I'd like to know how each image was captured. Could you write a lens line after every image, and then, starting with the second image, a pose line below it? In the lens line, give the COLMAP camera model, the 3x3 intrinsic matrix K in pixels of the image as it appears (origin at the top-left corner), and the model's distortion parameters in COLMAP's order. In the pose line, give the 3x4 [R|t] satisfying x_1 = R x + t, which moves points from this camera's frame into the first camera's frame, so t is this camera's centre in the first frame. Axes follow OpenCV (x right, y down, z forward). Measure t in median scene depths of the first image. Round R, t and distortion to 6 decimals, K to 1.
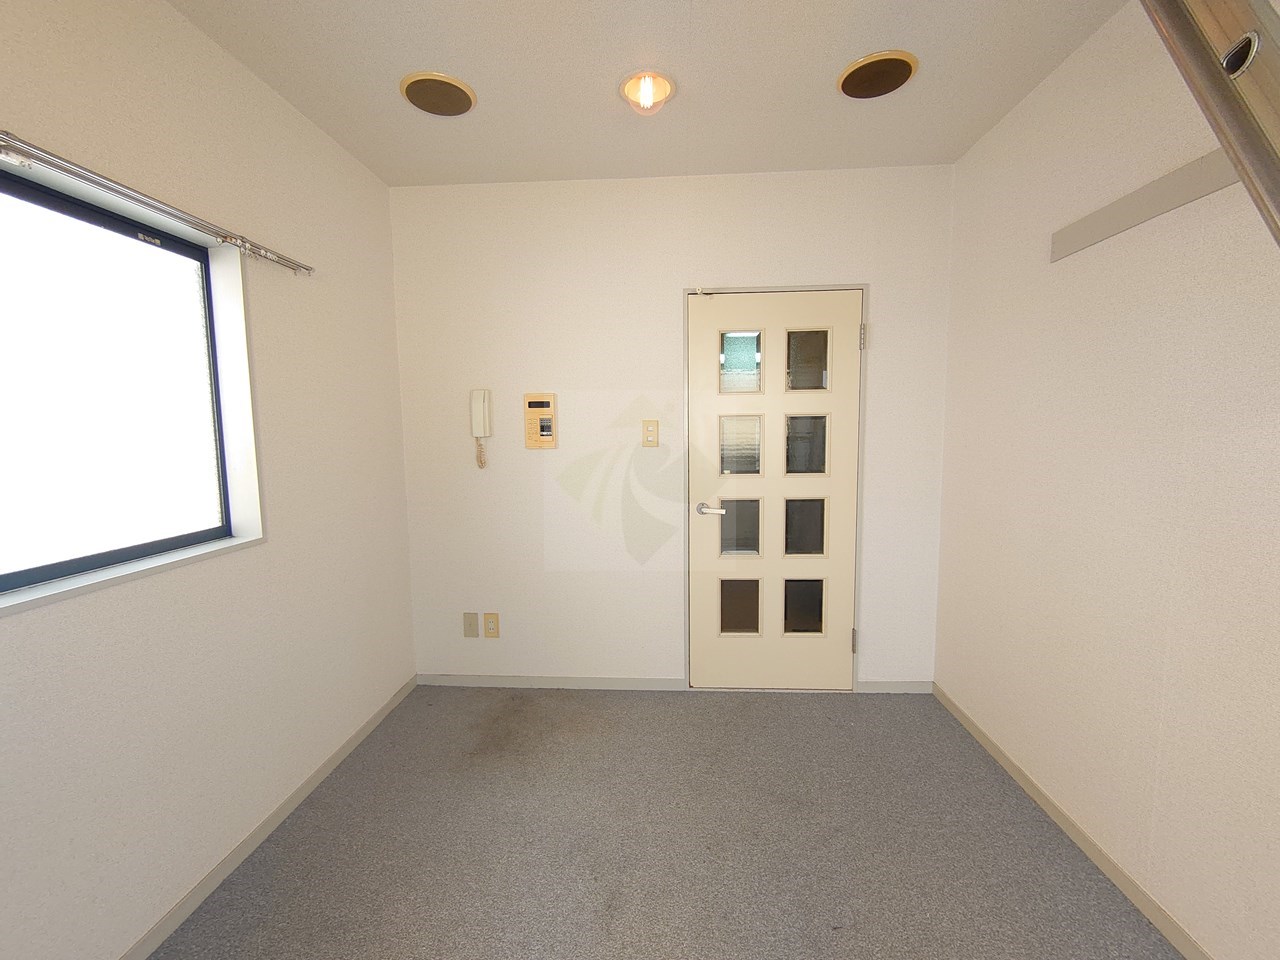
lens RADIAL K [[544.6, 0, 640.0], [0, 544.6, 480.0], [0, 0, 1]] dist [-0.001775, -0.000473]
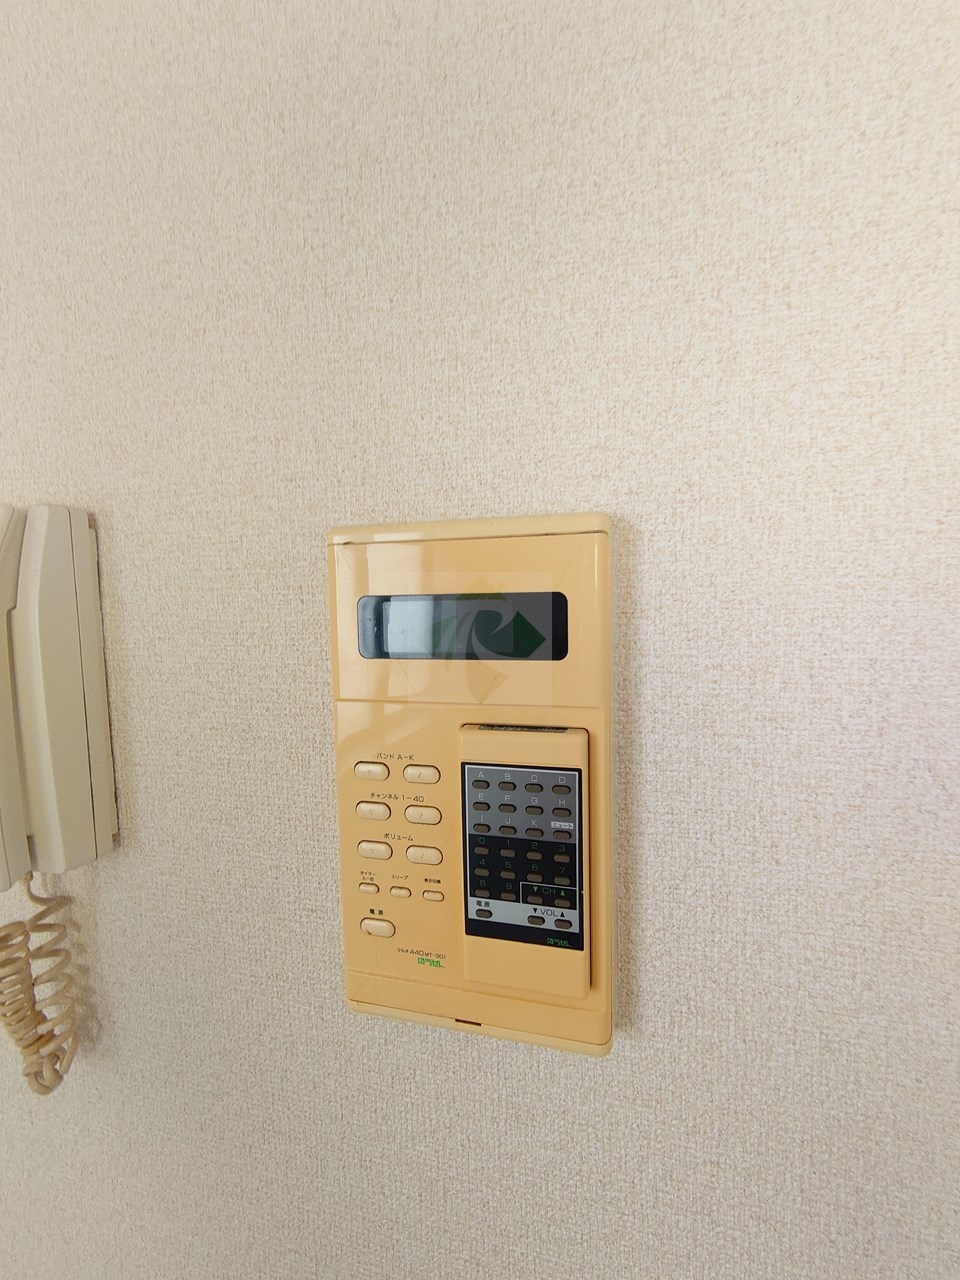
lens RADIAL K [[544.6, 0, 480.0], [0, 544.6, 640.0], [0, 0, 1]] dist [-0.001775, -0.000473]
pose [[0.986044, 0.005603, -0.166391, -0.164921], [-0.009012, 0.999764, -0.019744, -0.133996], [0.166241, 0.020968, 0.985862, 0.900324]]
